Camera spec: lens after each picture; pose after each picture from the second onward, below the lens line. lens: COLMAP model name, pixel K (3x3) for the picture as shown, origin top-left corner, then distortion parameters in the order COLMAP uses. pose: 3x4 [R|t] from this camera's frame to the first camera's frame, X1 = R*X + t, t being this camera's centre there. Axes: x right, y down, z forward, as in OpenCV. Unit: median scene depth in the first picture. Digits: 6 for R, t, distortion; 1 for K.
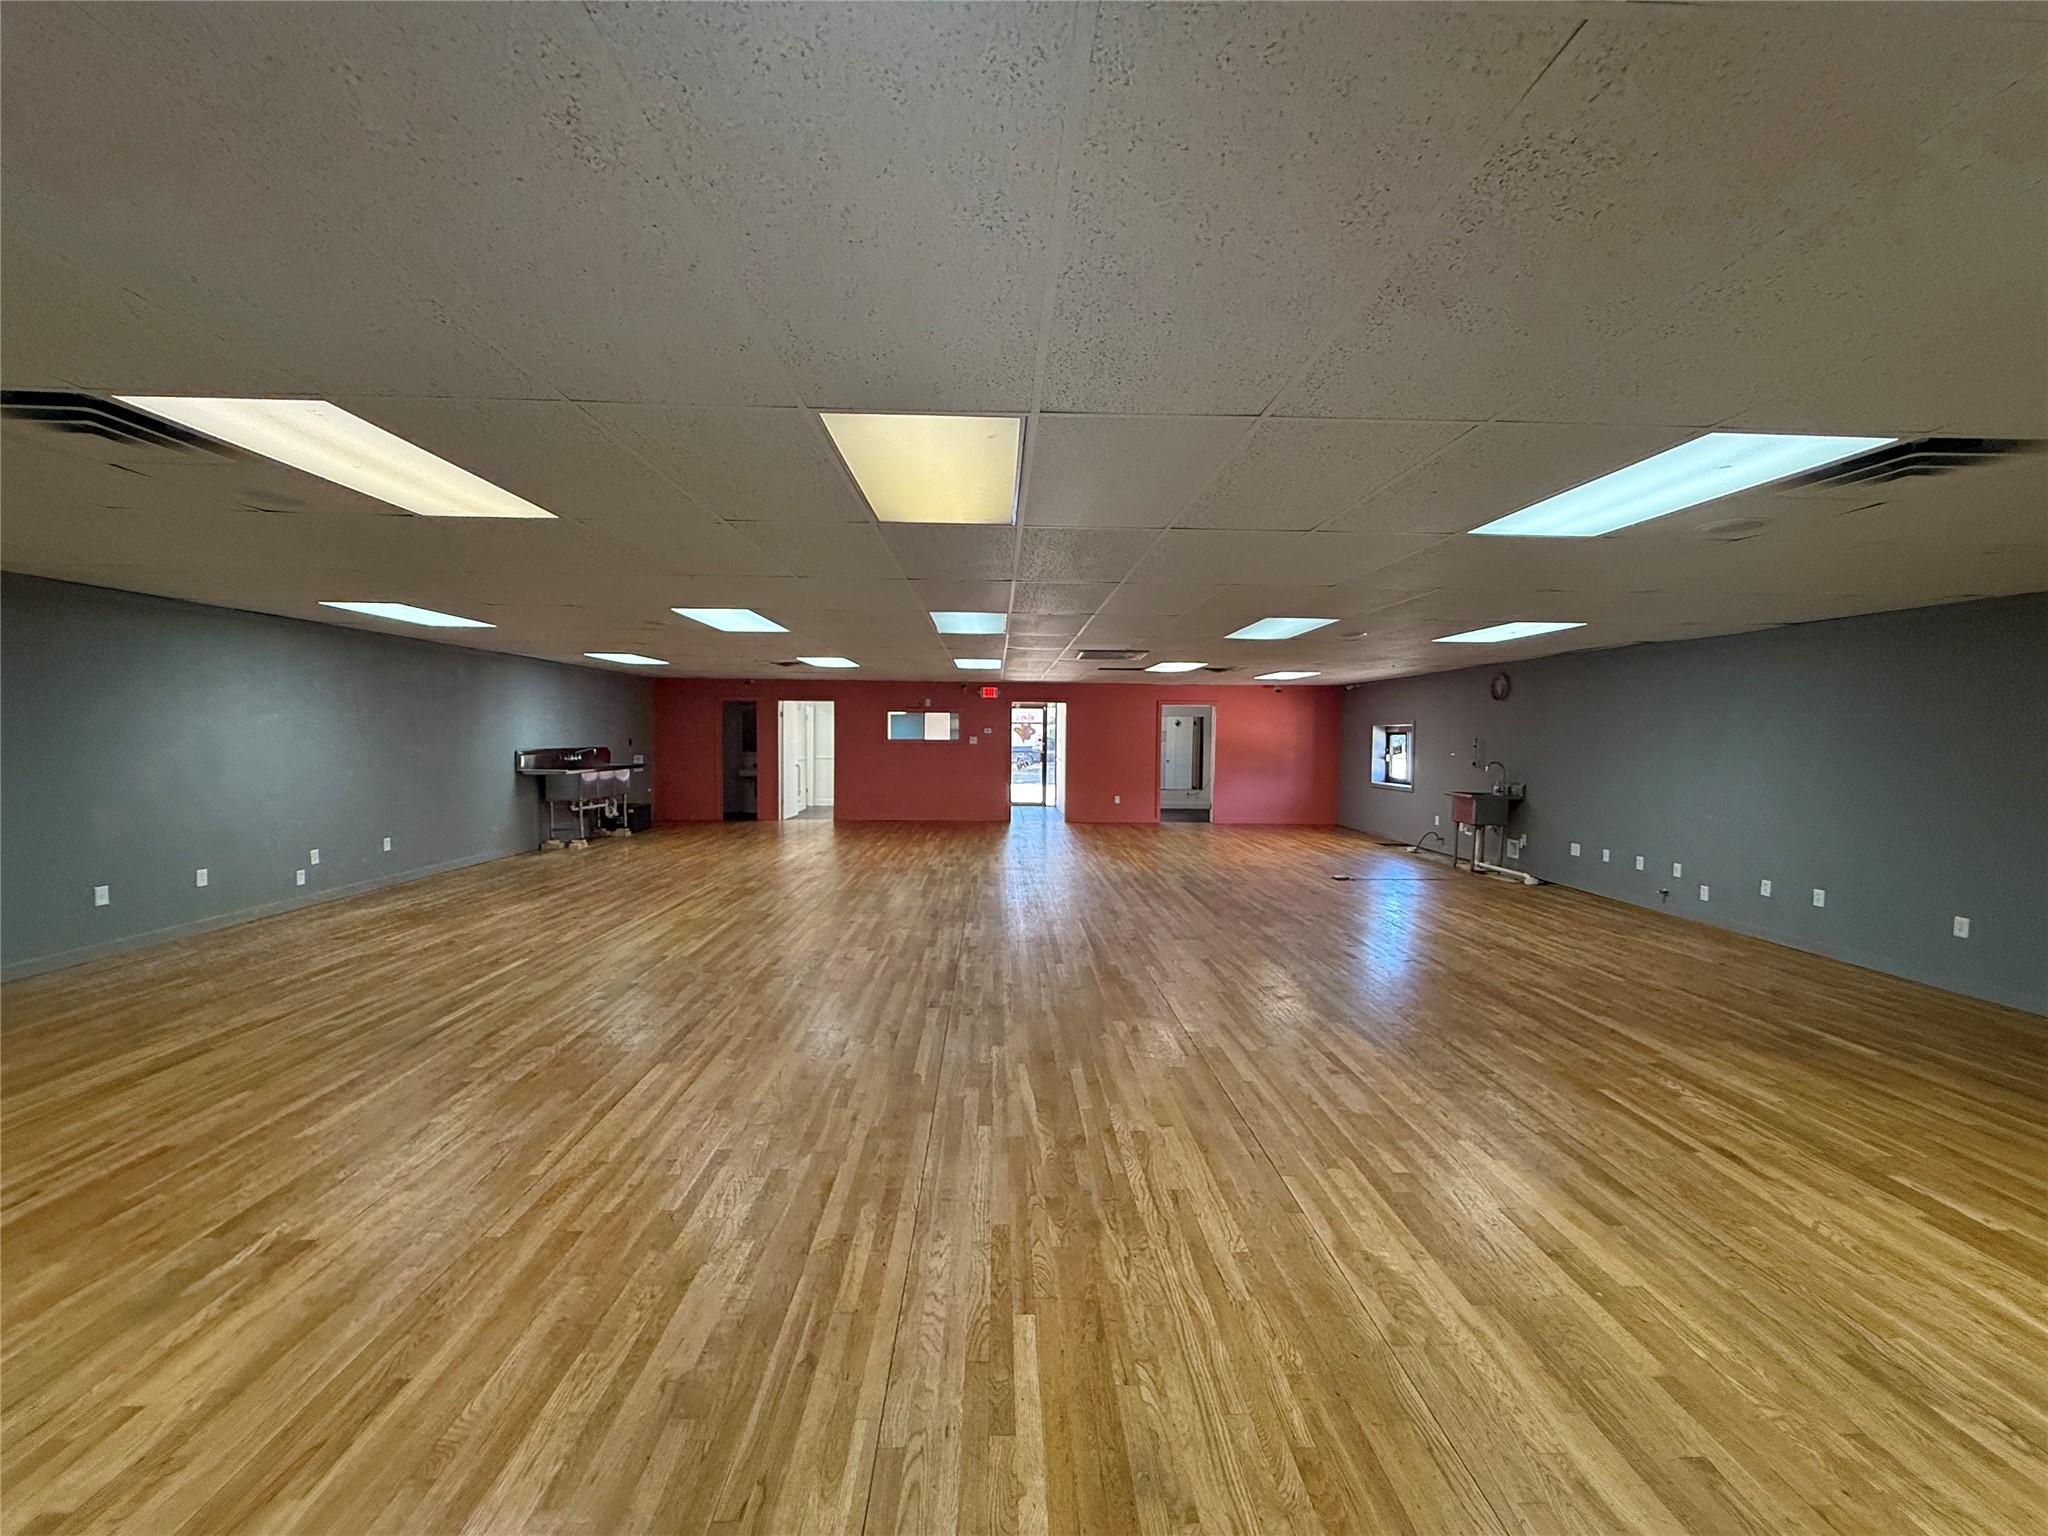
lens RADIAL K [[813.8, 0, 1014.2], [0, 813.8, 765.4], [0, 0, 1]] dist [0.001427, -0.000191]
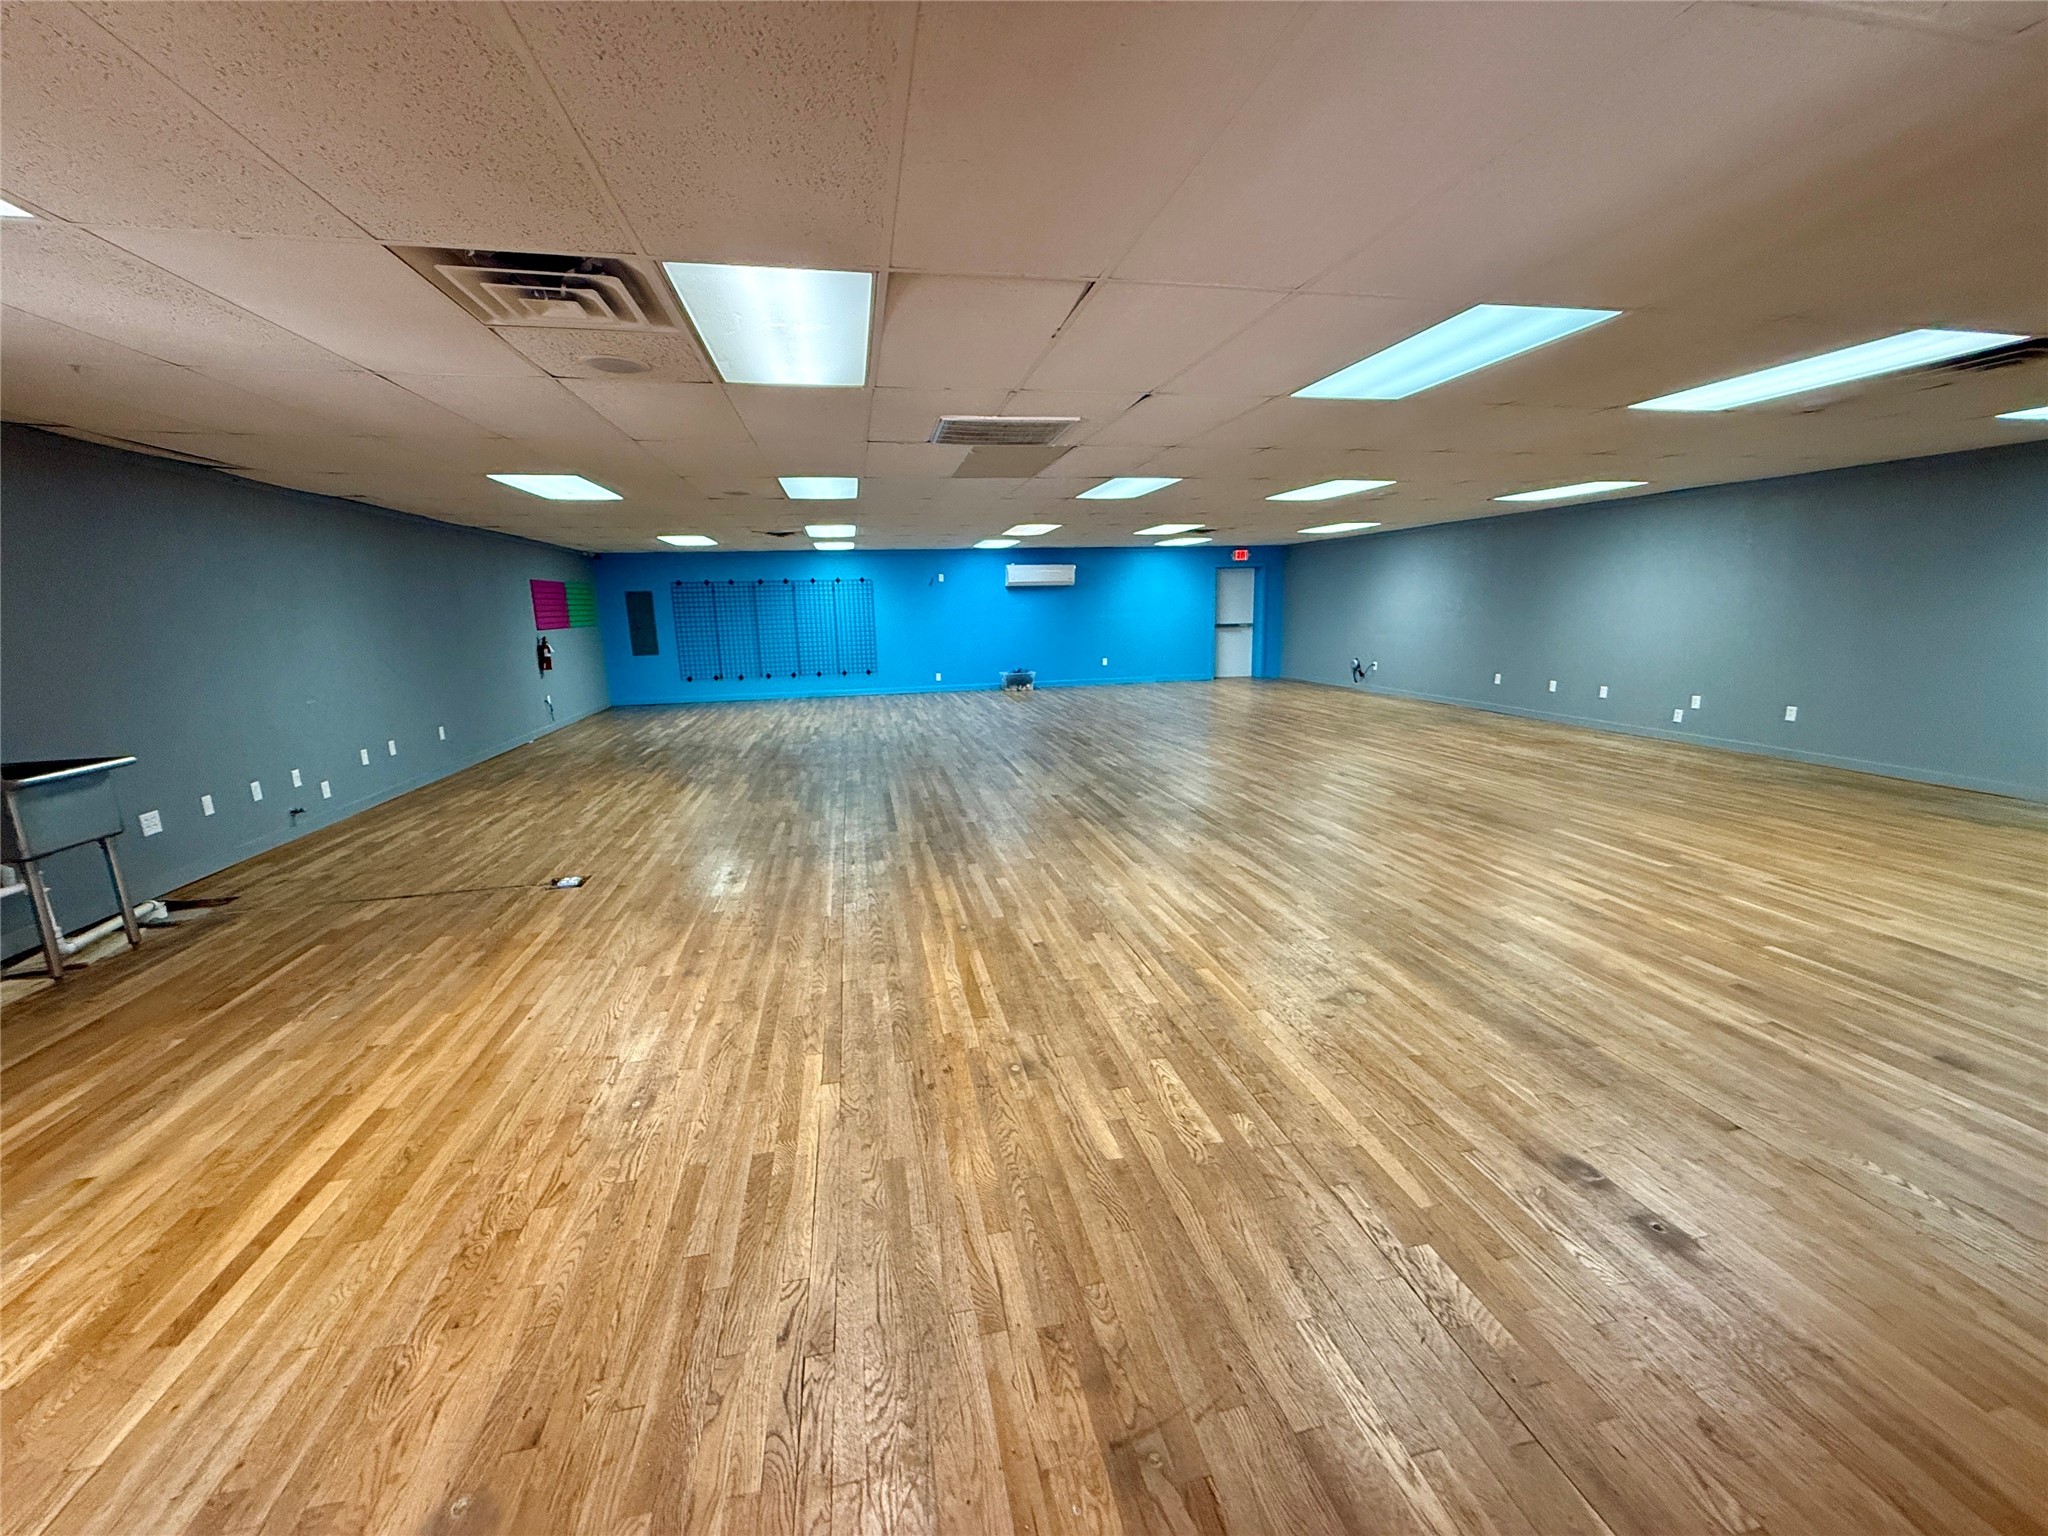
lens RADIAL K [[813.8, 0, 1018.0], [0, 813.8, 767.5], [0, 0, 1]] dist [0.001427, -0.000191]
pose [[-0.983526, 0.048216, -0.174215, 0.250478], [0.006088, 0.972059, 0.234660, -0.067144], [0.180662, 0.229733, -0.956339, 1.899157]]
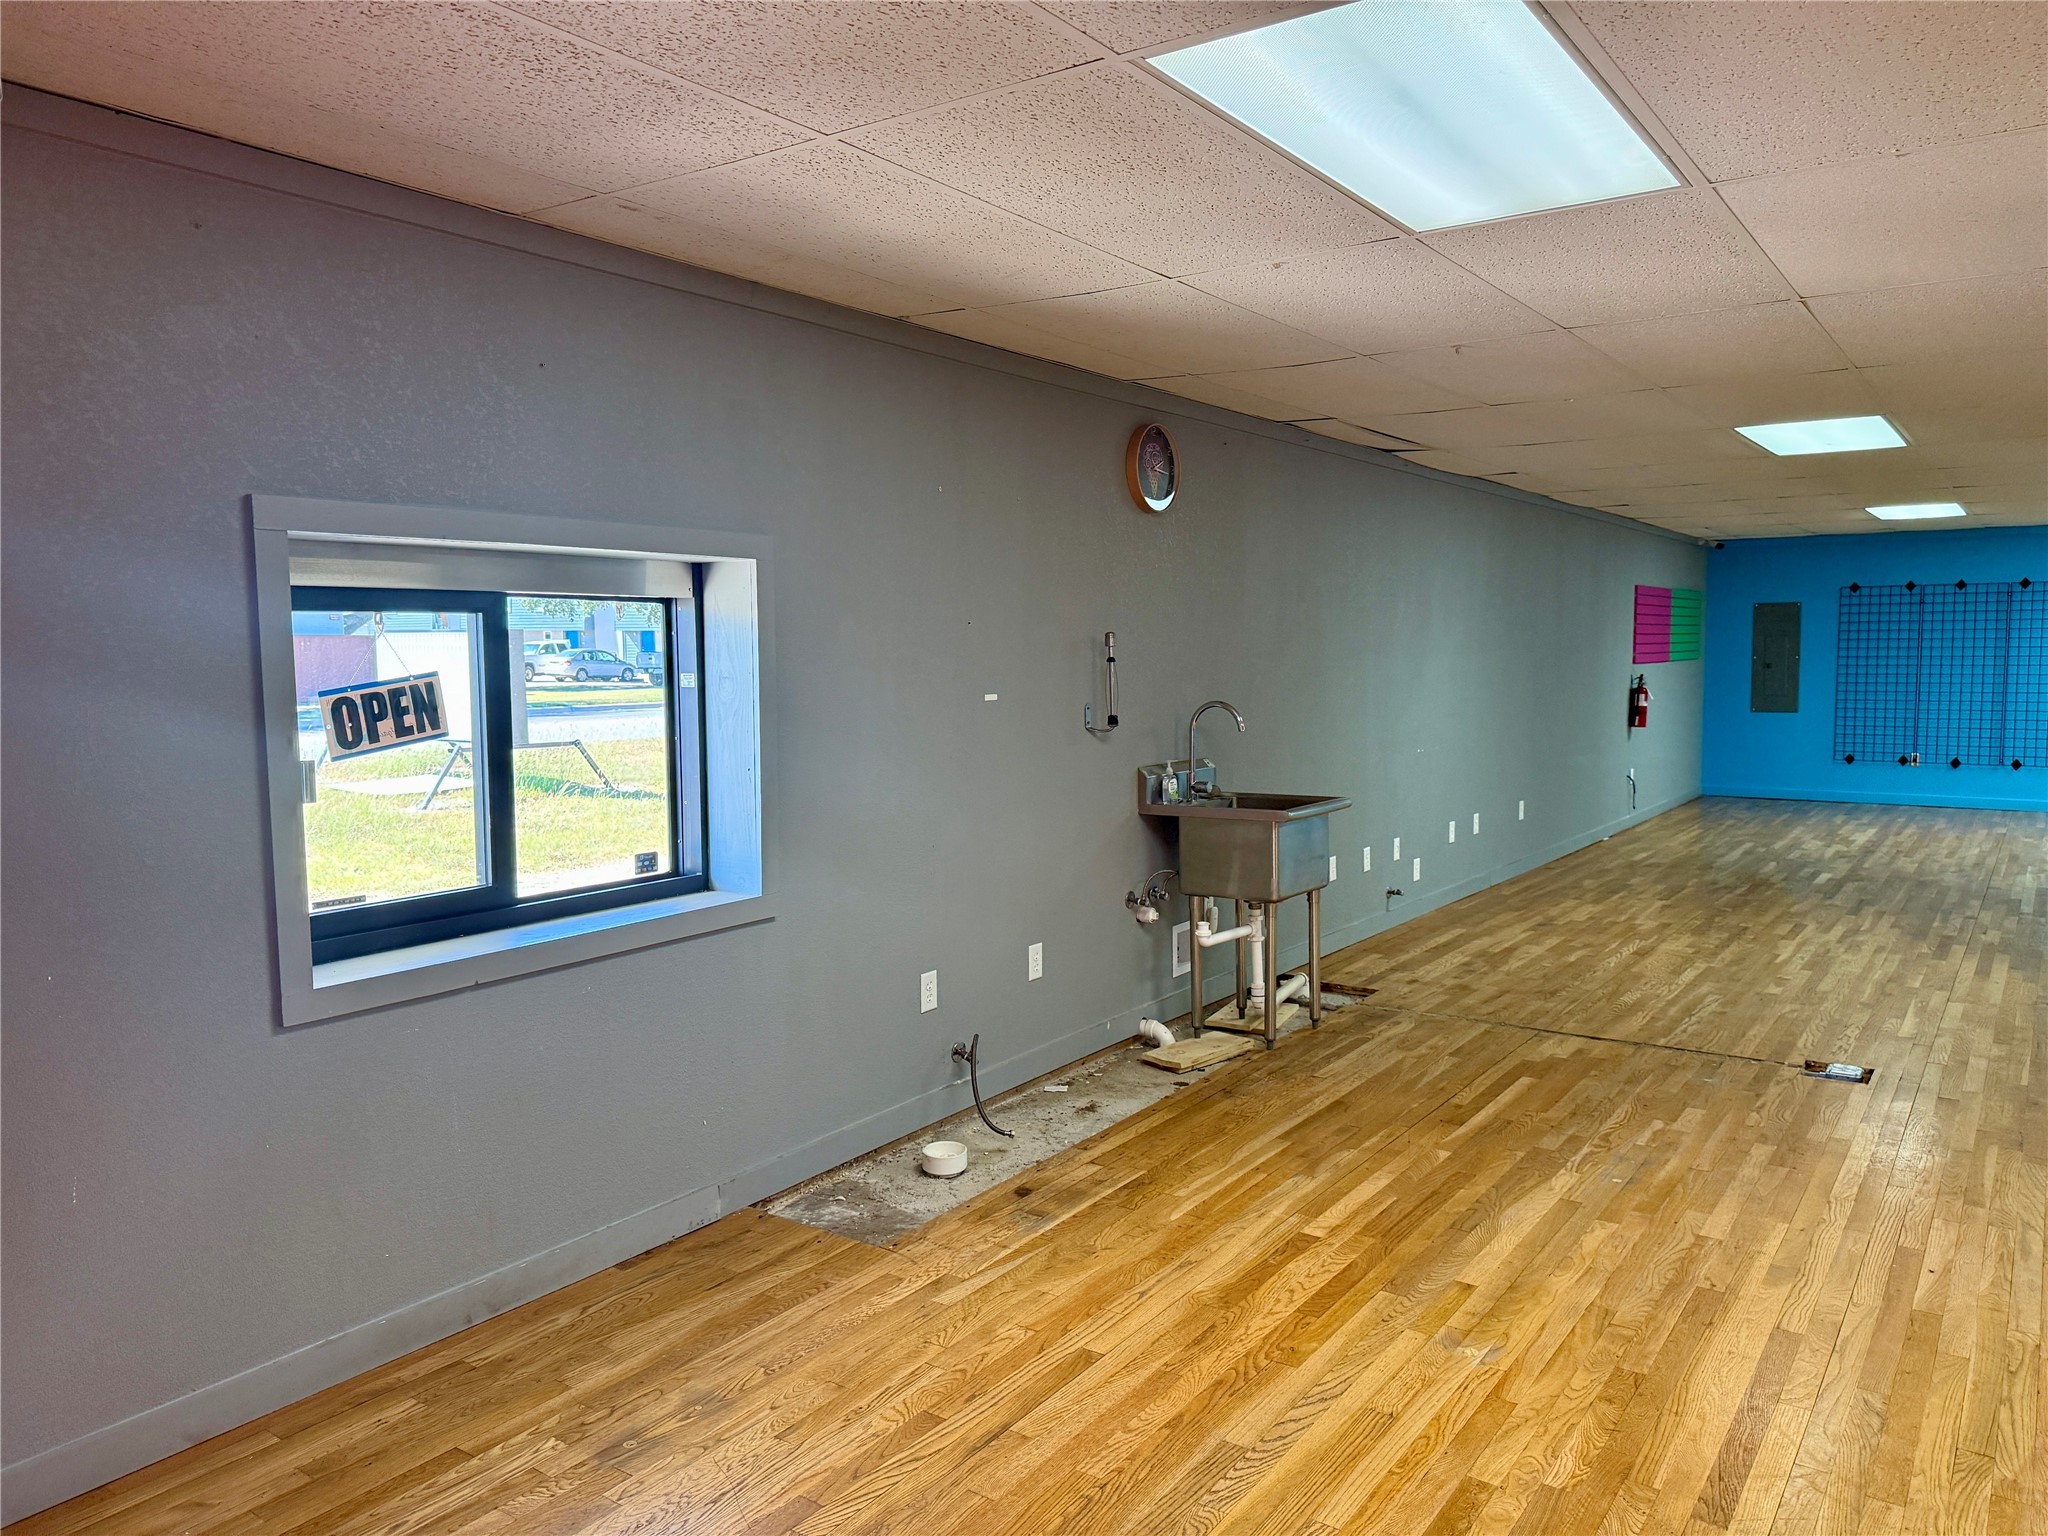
lens RADIAL K [[1439.1, 0, 1009.3], [0, 1439.1, 777.3], [0, 0, 1]] dist [-0.000215, -0.004654]
pose [[-0.793338, -0.058958, 0.605920, 0.397228], [0.025291, 0.991248, 0.129566, -0.070092], [-0.608256, 0.118114, -0.784904, 2.008587]]
